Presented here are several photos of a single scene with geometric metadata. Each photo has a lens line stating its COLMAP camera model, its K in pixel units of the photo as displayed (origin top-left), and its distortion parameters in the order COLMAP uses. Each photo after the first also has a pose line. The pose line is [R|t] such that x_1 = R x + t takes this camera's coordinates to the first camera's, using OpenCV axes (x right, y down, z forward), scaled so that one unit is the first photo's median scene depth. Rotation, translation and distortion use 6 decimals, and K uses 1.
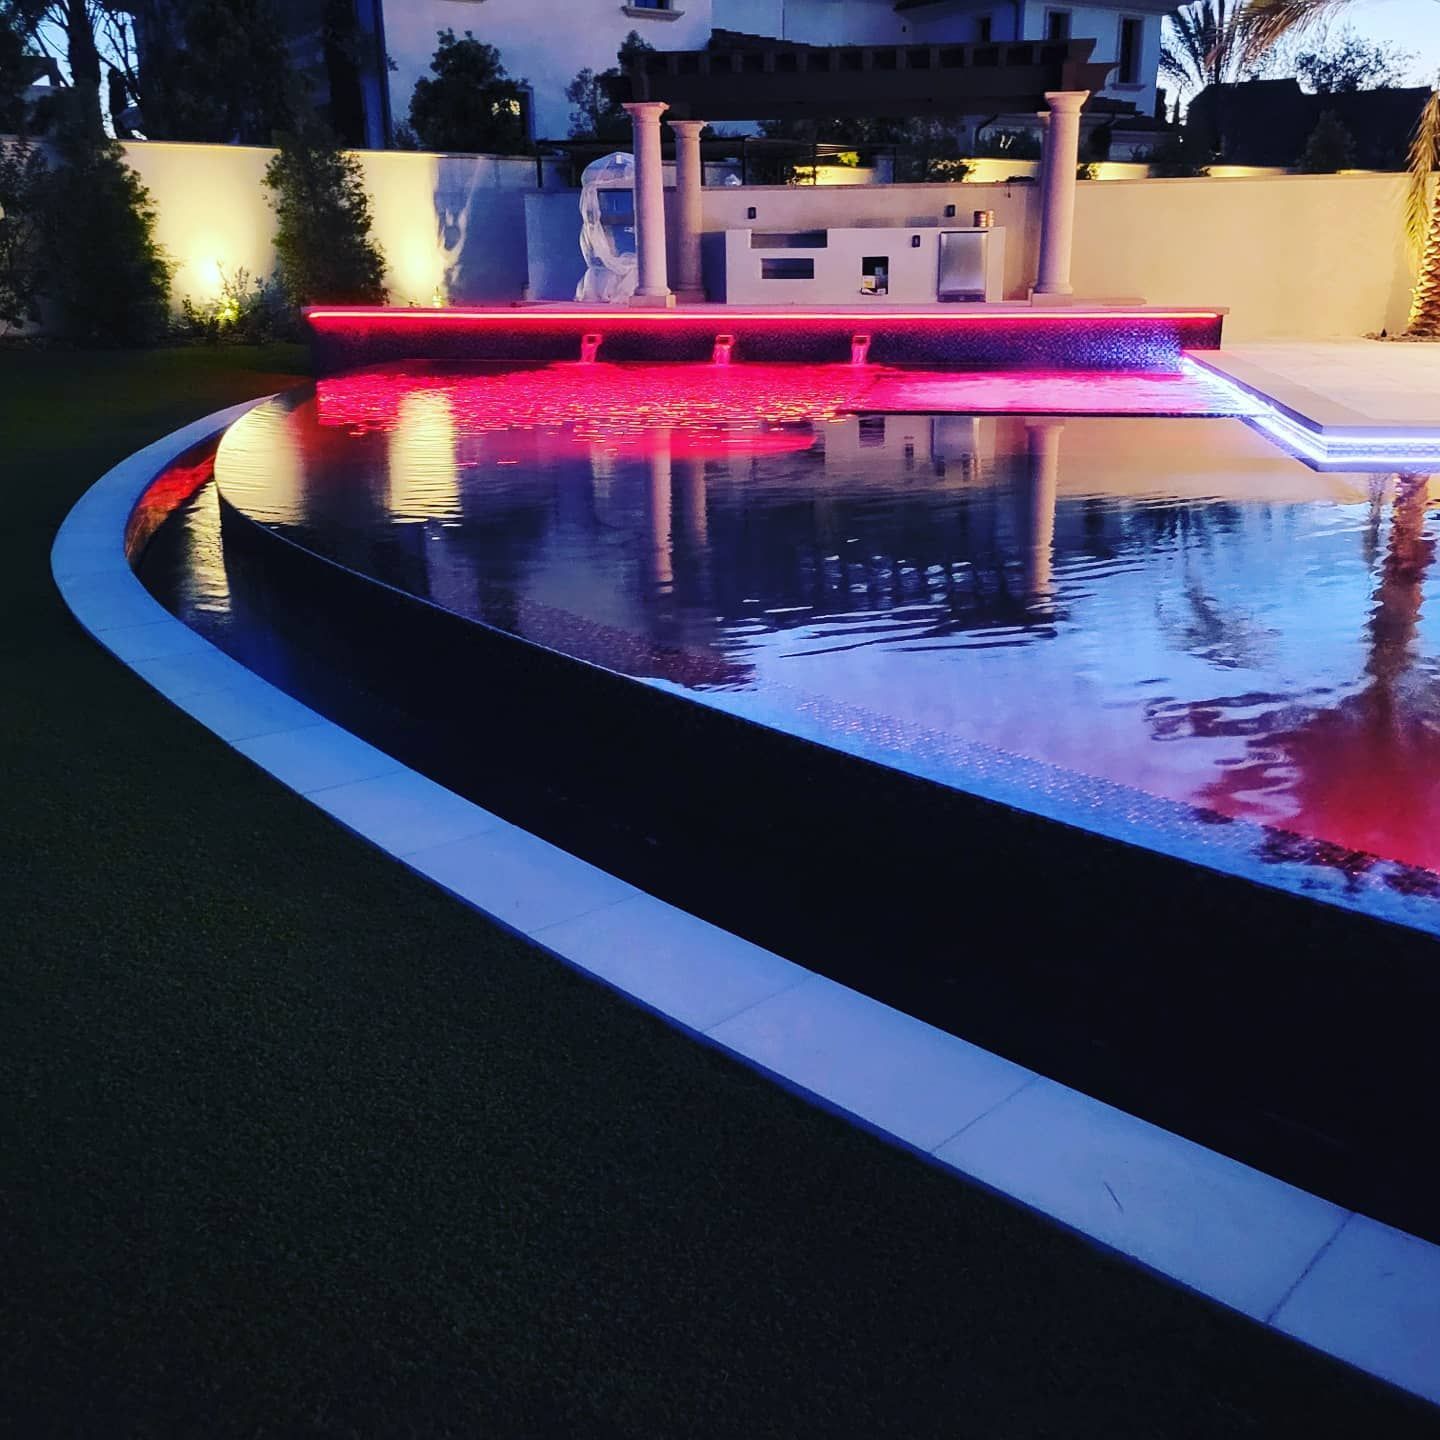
lens RADIAL K [[1425.3, 0, 720.0], [0, 1425.3, 720.0], [0, 0, 1]] dist [0.064461, -0.039381]
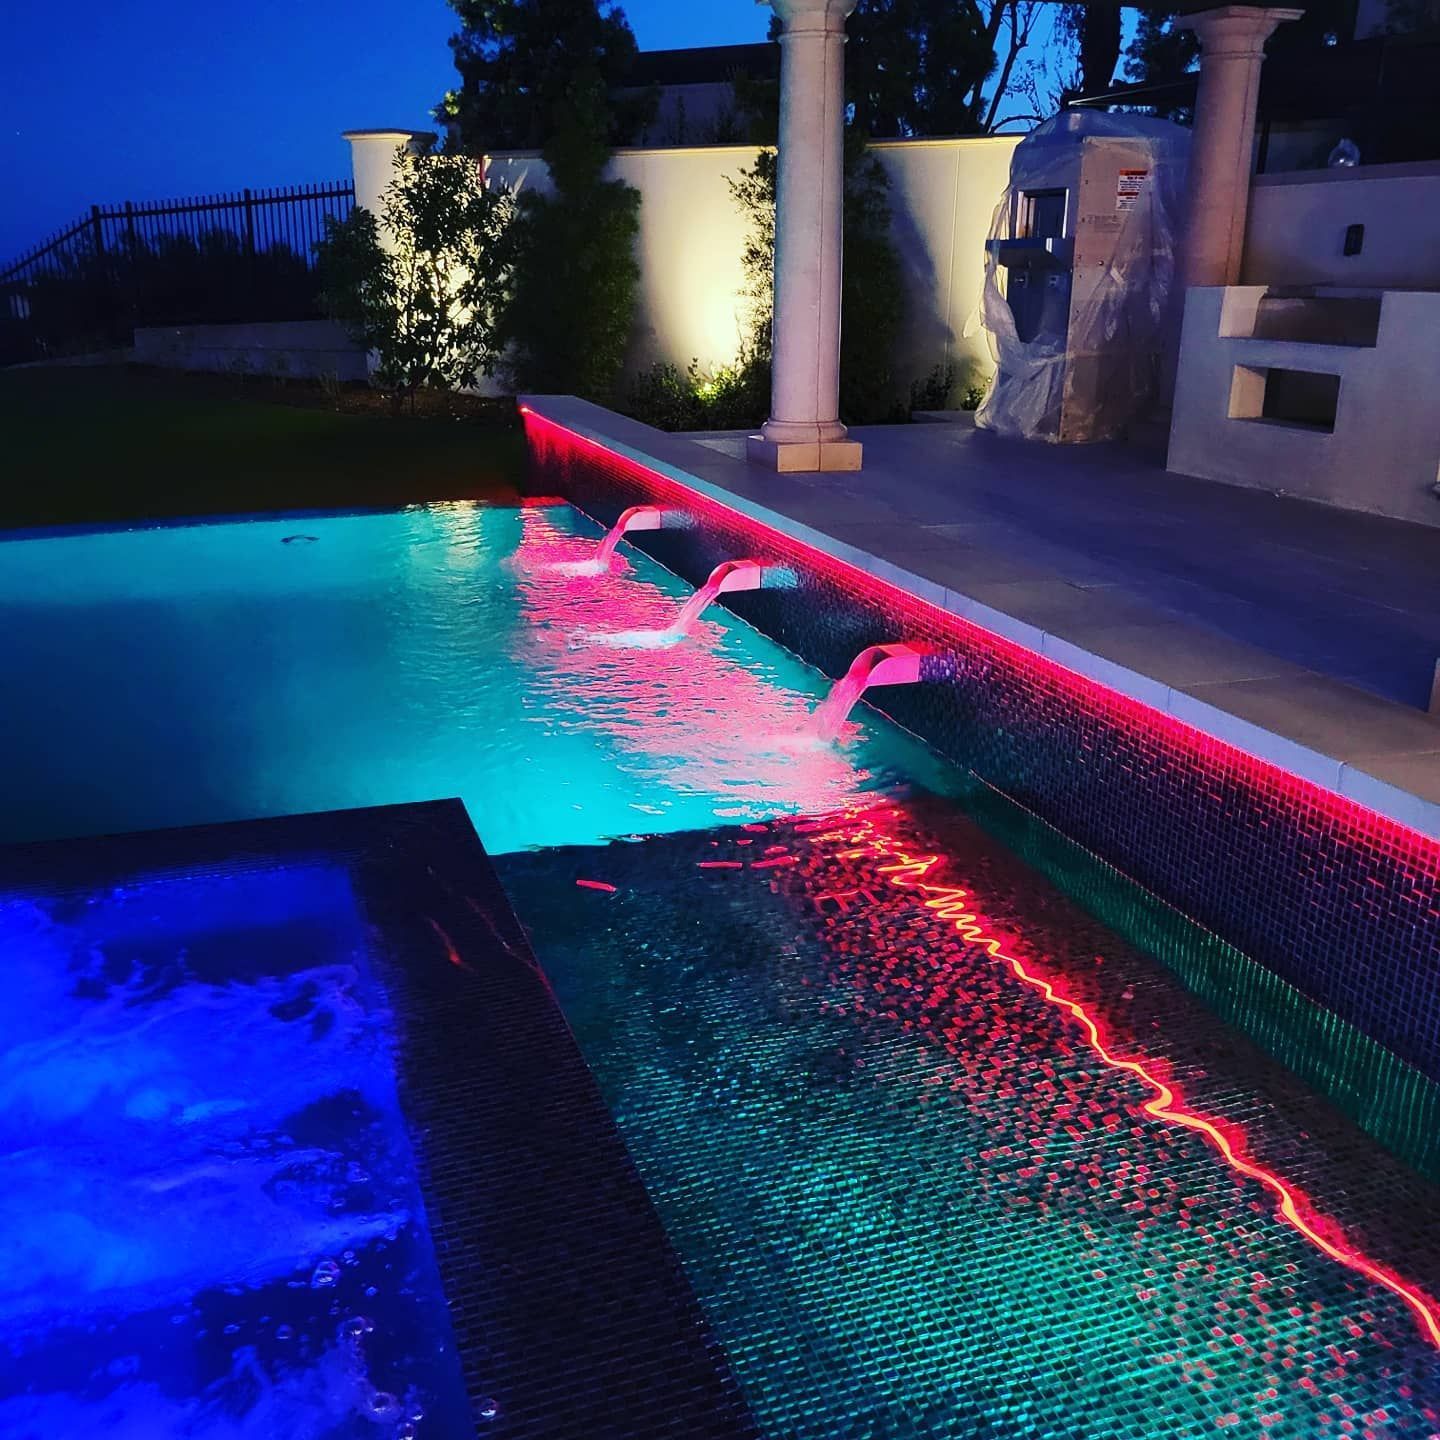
lens RADIAL K [[1425.3, 0, 720.0], [0, 1425.3, 720.0], [0, 0, 1]] dist [0.064461, -0.039381]
pose [[0.481102, 0.278316, -0.831313, 0.282017], [-0.275589, 0.948208, 0.157961, -0.238617], [0.832221, 0.153106, 0.532886, 0.653096]]
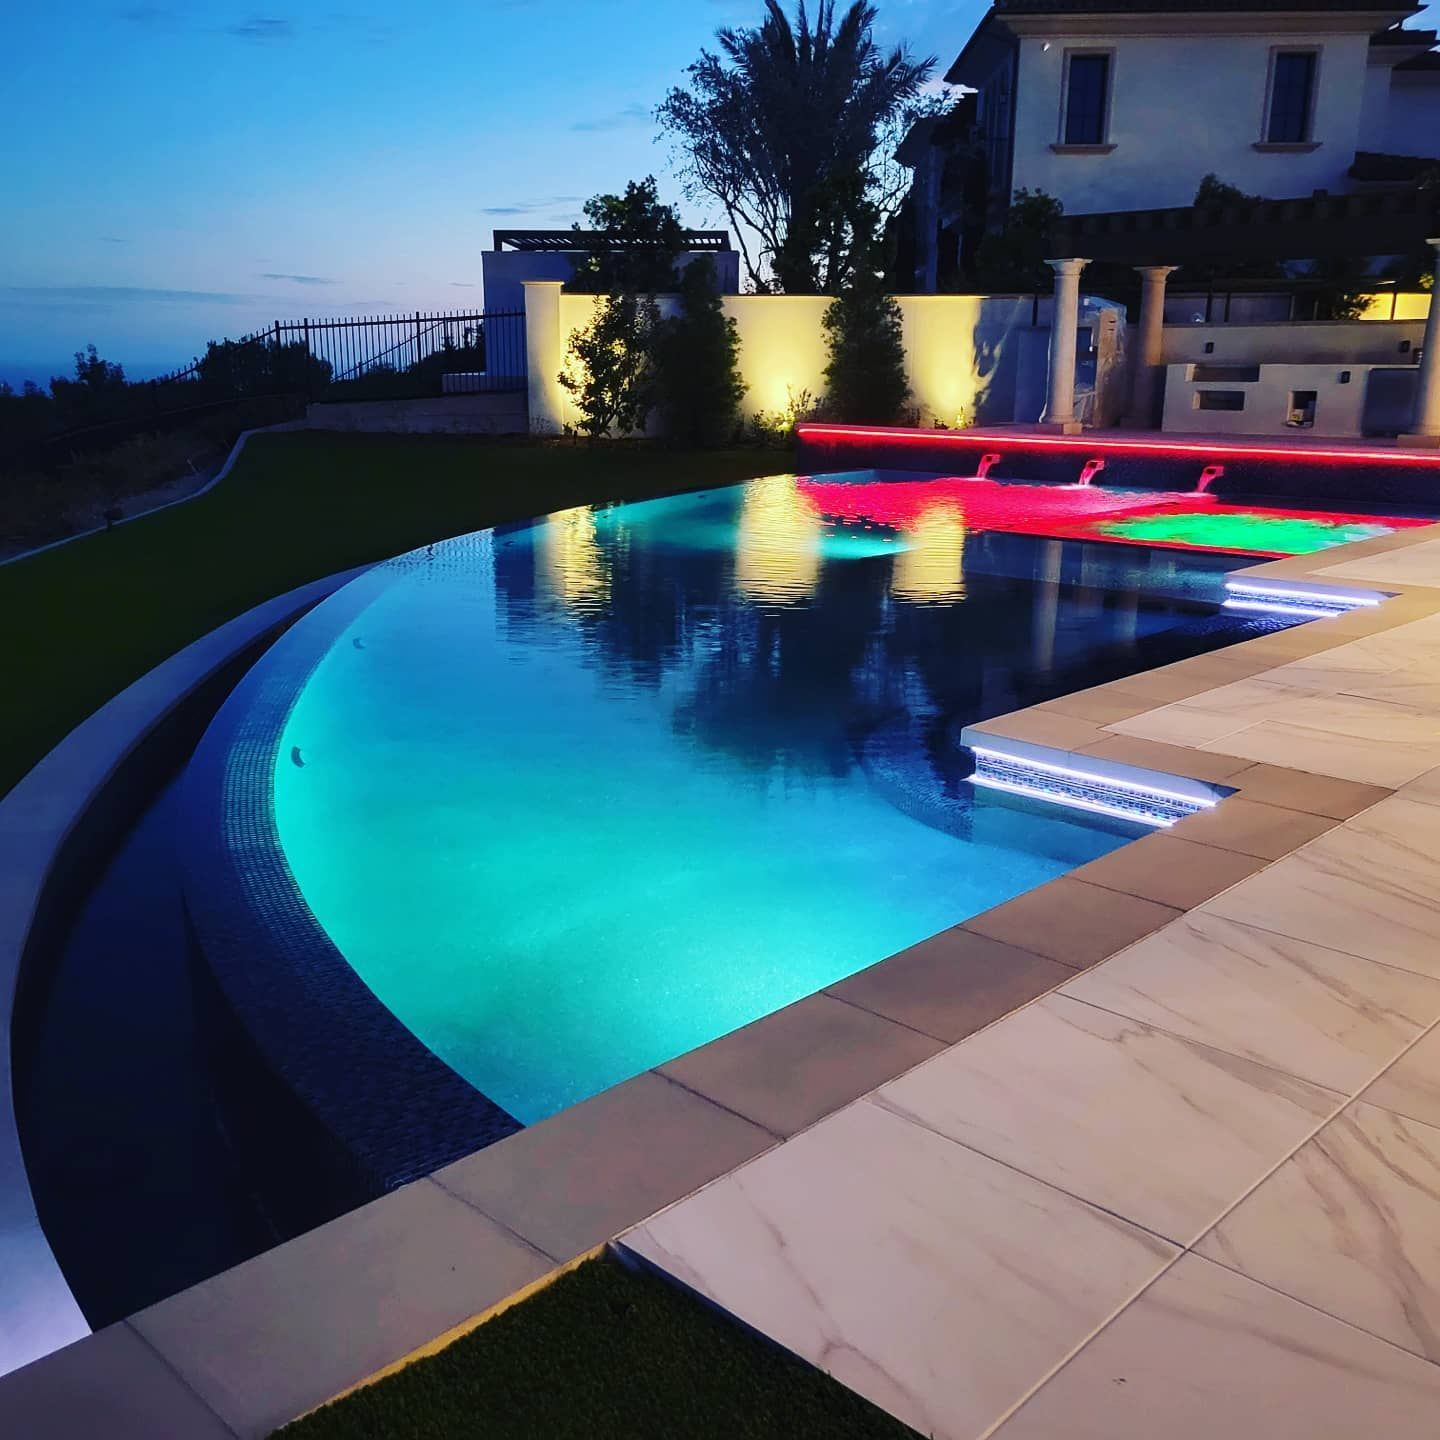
lens RADIAL K [[1431.8, 0, 720.0], [0, 1431.8, 720.0], [0, 0, 1]] dist [0.088179, -0.016336]
pose [[0.833116, 0.148531, -0.532782, 0.321775], [-0.183278, 0.982981, -0.012553, -0.002534], [0.521850, 0.108106, 0.846159, -0.066575]]
